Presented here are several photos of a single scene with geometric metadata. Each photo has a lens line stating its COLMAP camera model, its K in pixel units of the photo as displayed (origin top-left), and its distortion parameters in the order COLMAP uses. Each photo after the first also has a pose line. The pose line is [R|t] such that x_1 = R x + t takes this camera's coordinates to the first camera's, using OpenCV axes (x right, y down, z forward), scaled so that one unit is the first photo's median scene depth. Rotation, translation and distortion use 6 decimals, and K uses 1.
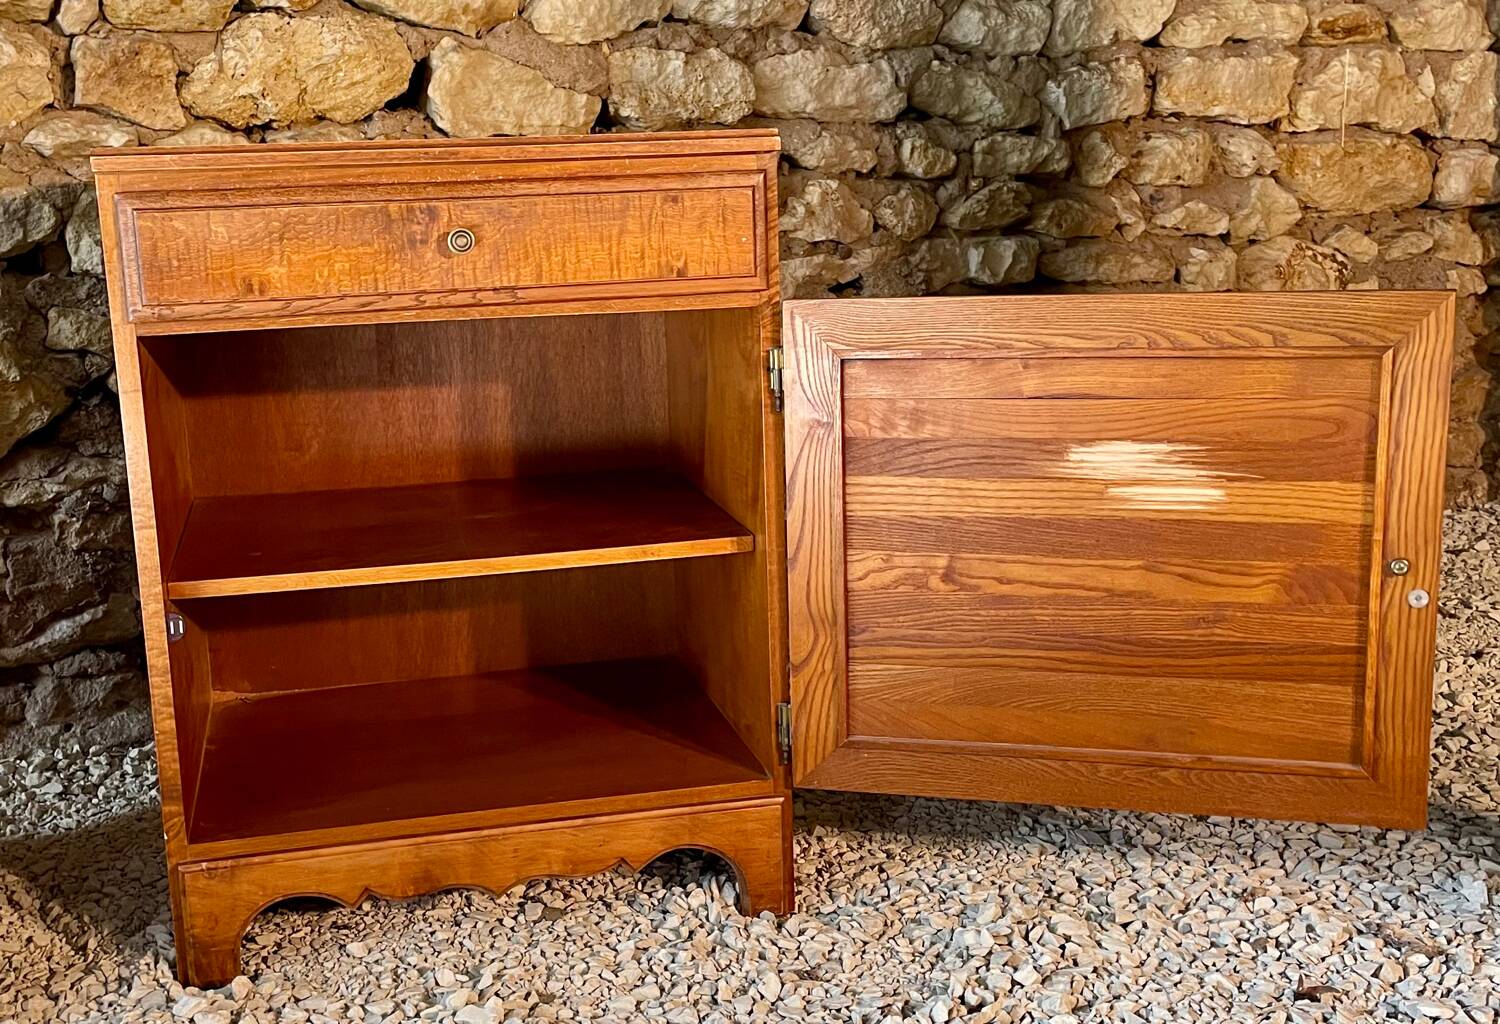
lens RADIAL K [[1725.1, 0, 663.0], [0, 1725.1, 512.5], [0, 0, 1]] dist [0.080878, 0.000000]
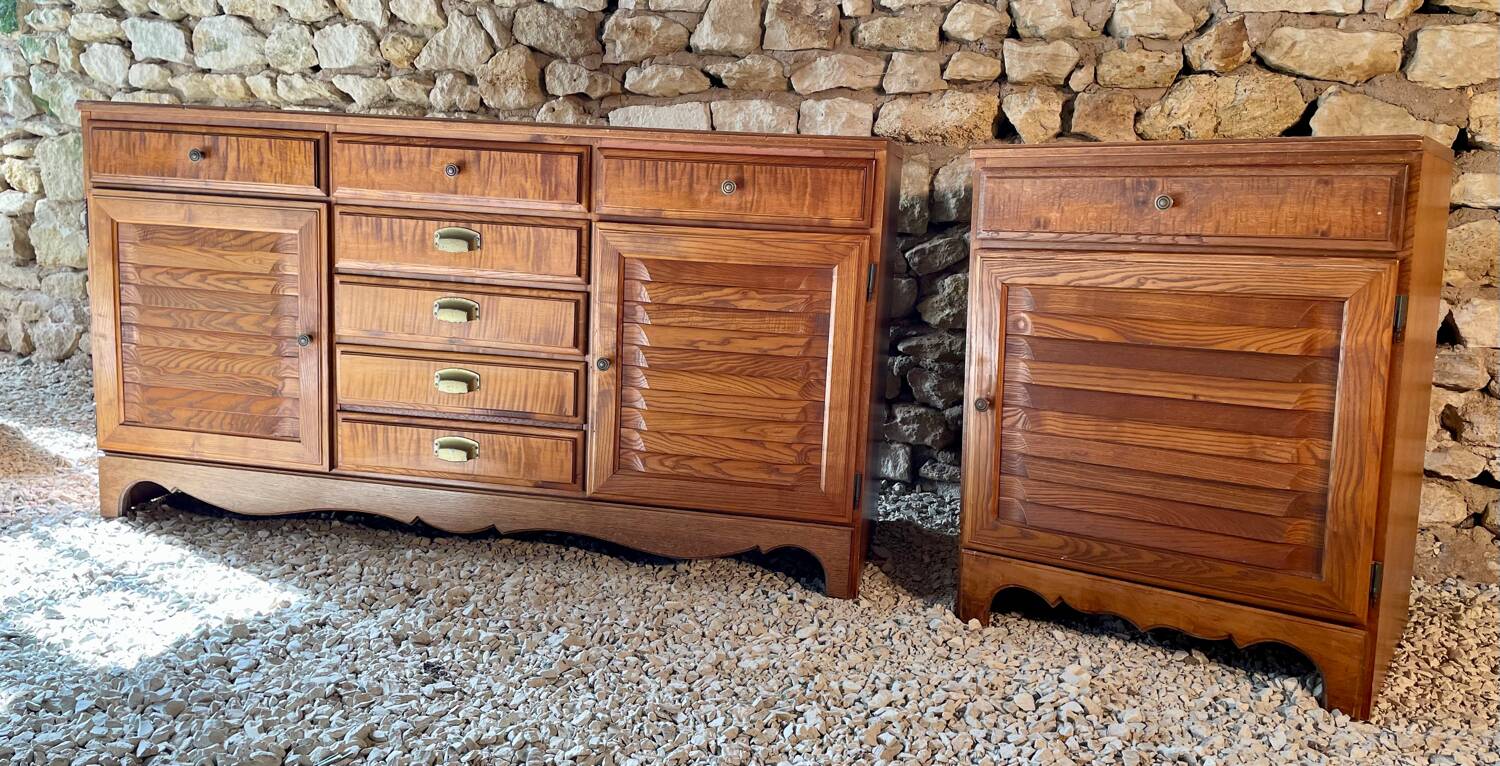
lens RADIAL K [[1131.1, 0, 747.5], [0, 1131.1, 380.7], [0, 0, 1]] dist [0.072064, -0.080481]
pose [[0.682060, 0.155375, -0.714600, 0.283107], [-0.186033, 0.981886, 0.035929, 0.025477], [0.707238, 0.108434, 0.698611, 0.015529]]
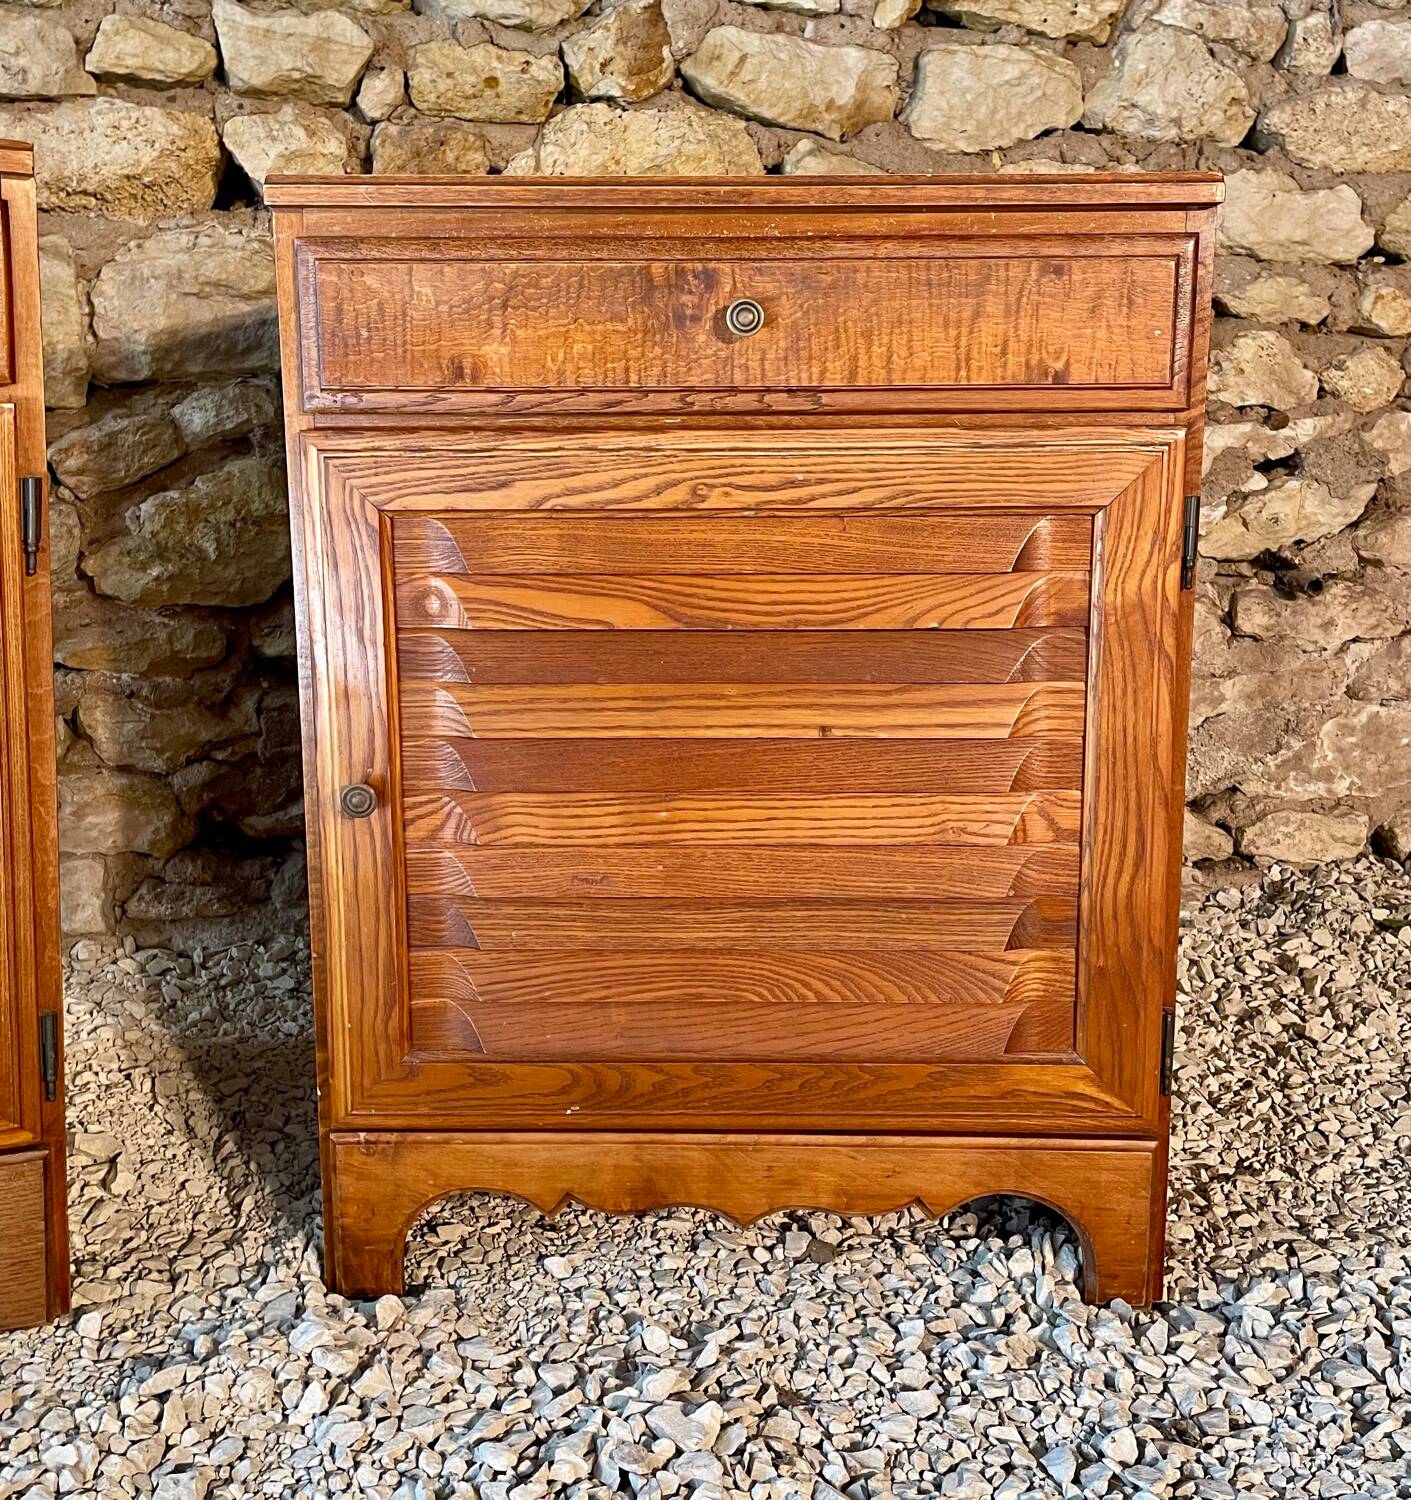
lens RADIAL K [[1576.4, 0, 713.8], [0, 1576.4, 672.2], [0, 0, 1]] dist [0.047928, 0.000000]
pose [[0.975436, 0.073056, -0.207815, 0.011682], [-0.078096, 0.996815, -0.016143, -0.000083], [0.205973, 0.031976, 0.978035, 0.265389]]
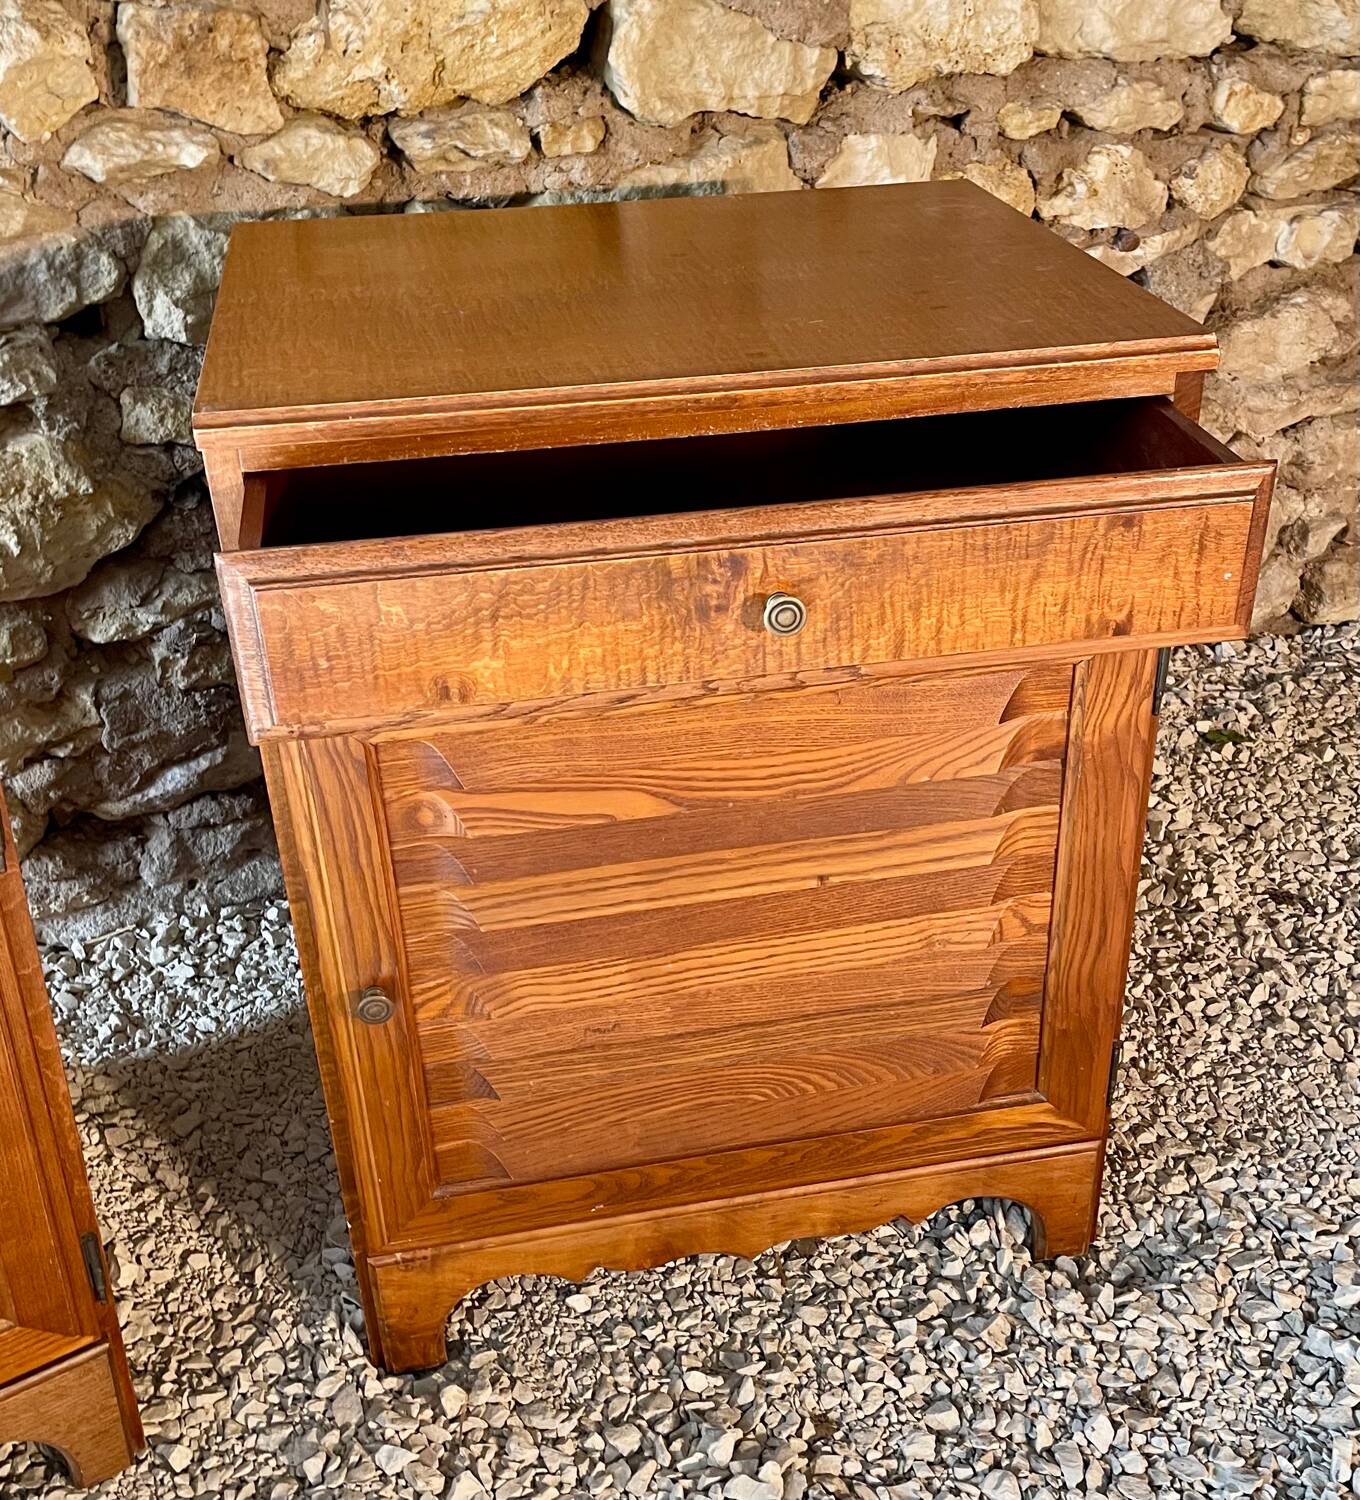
lens RADIAL K [[1672.8, 0, 730.3], [0, 1672.8, 772.2], [0, 0, 1]] dist [0.047138, 0.000000]
pose [[0.999815, 0.017454, 0.008023, -0.091216], [-0.019109, 0.946447, 0.322294, -0.200912], [-0.001968, -0.322388, 0.946606, 0.254711]]
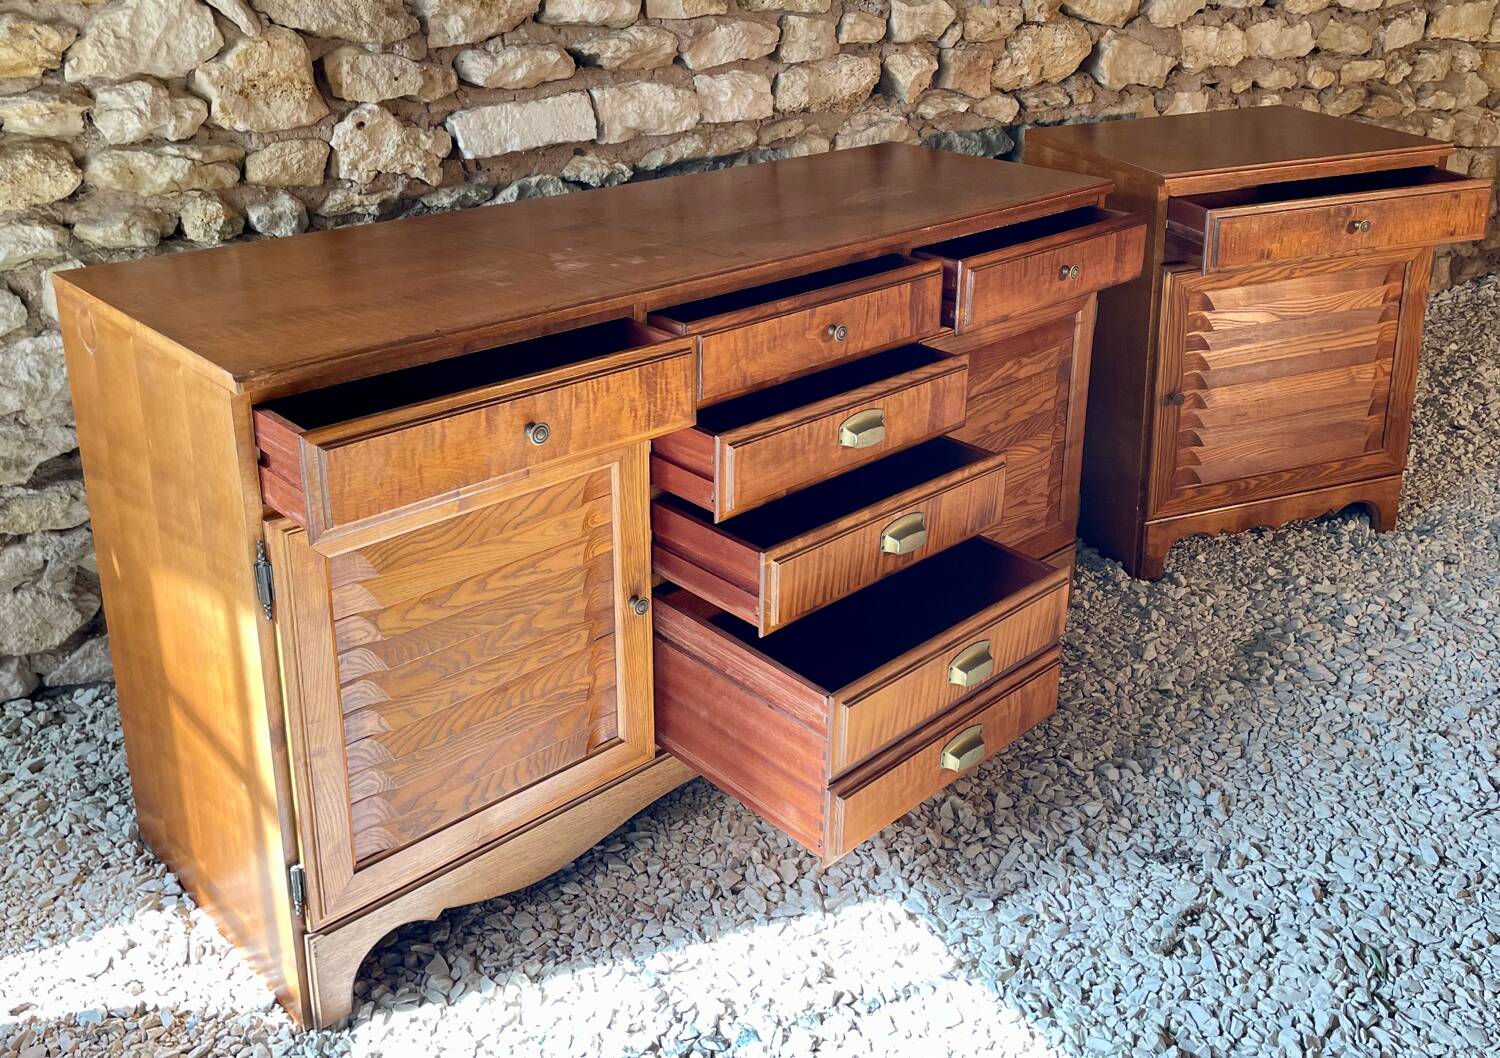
lens RADIAL K [[1396.1, 0, 784.4], [0, 1396.1, 377.1], [0, 0, 1]] dist [0.054098, 0.000000]
pose [[0.990199, -0.034048, 0.135450, -0.681499], [0.014029, 0.989172, 0.146092, -0.153393], [-0.138958, -0.142760, 0.979954, -0.371968]]
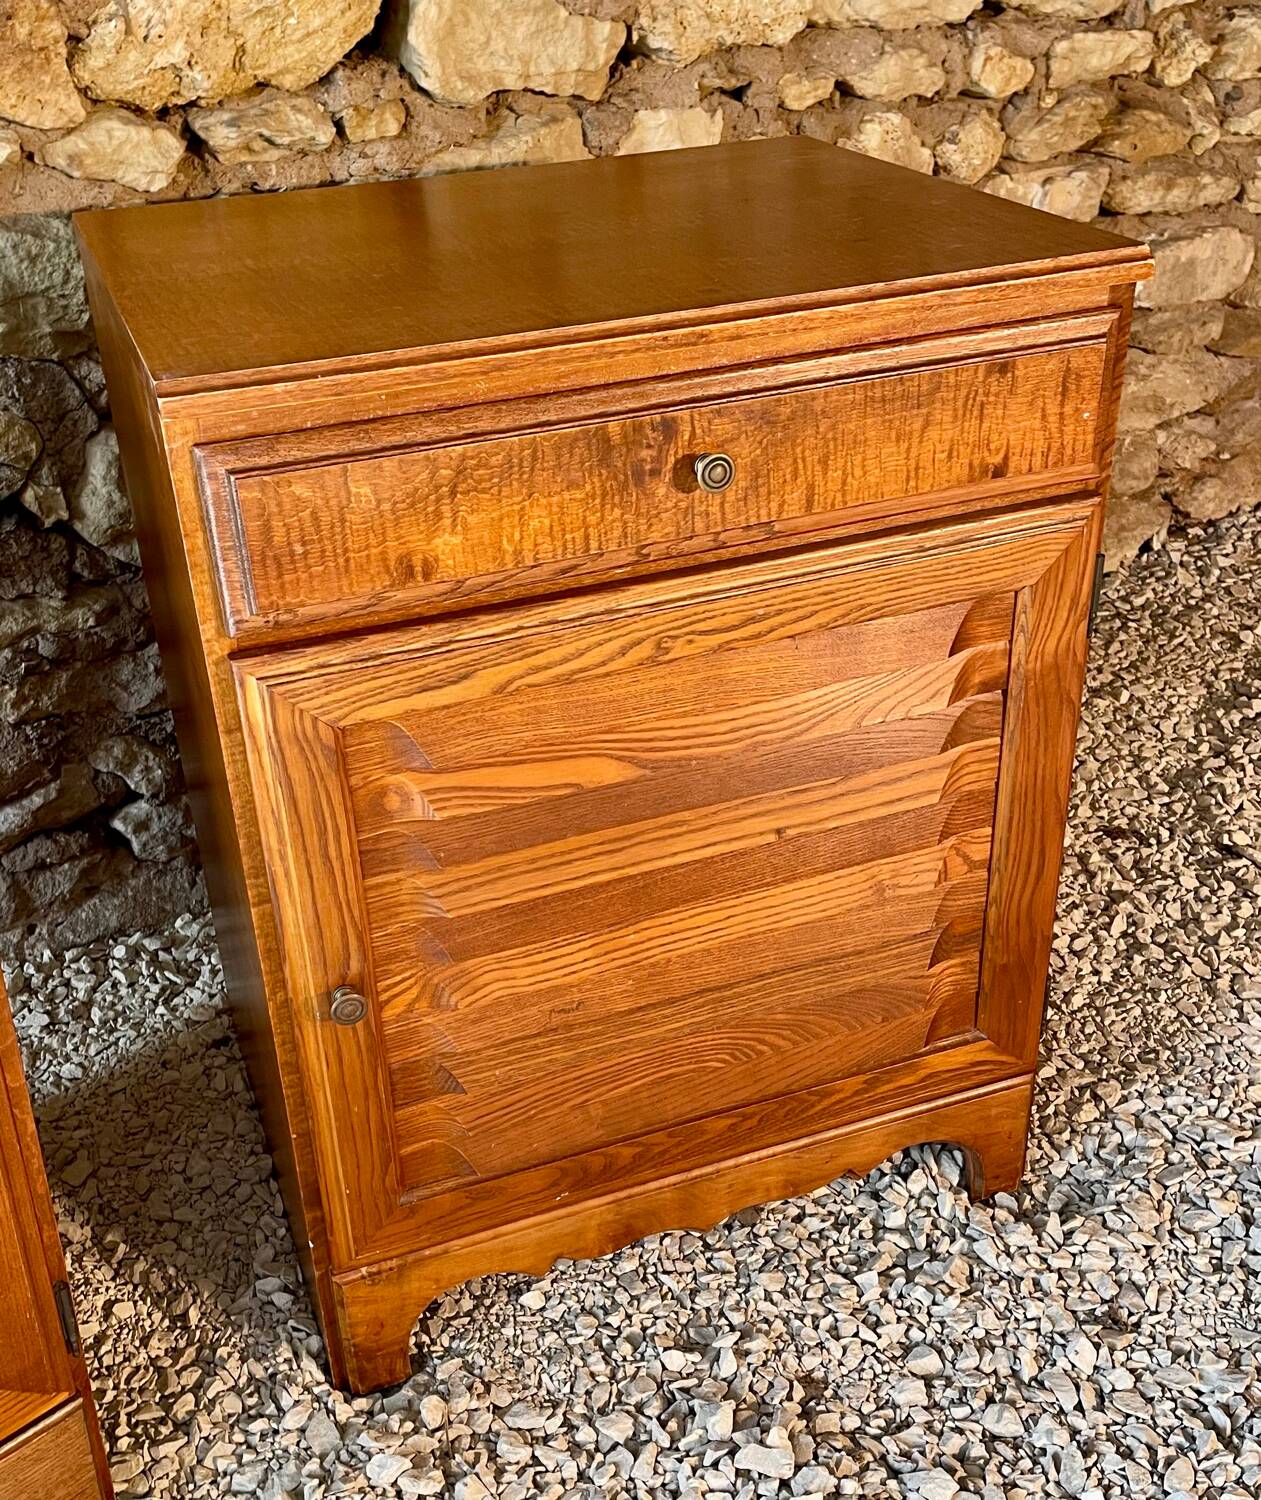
lens RADIAL K [[1648.7, 0, 590.2], [0, 1648.7, 799.6], [0, 0, 1]] dist [0.041305, 0.000000]
pose [[0.989360, -0.077871, 0.122897, -0.181070], [0.034386, 0.945927, 0.322552, -0.175820], [-0.141369, -0.314894, 0.938540, 0.273858]]
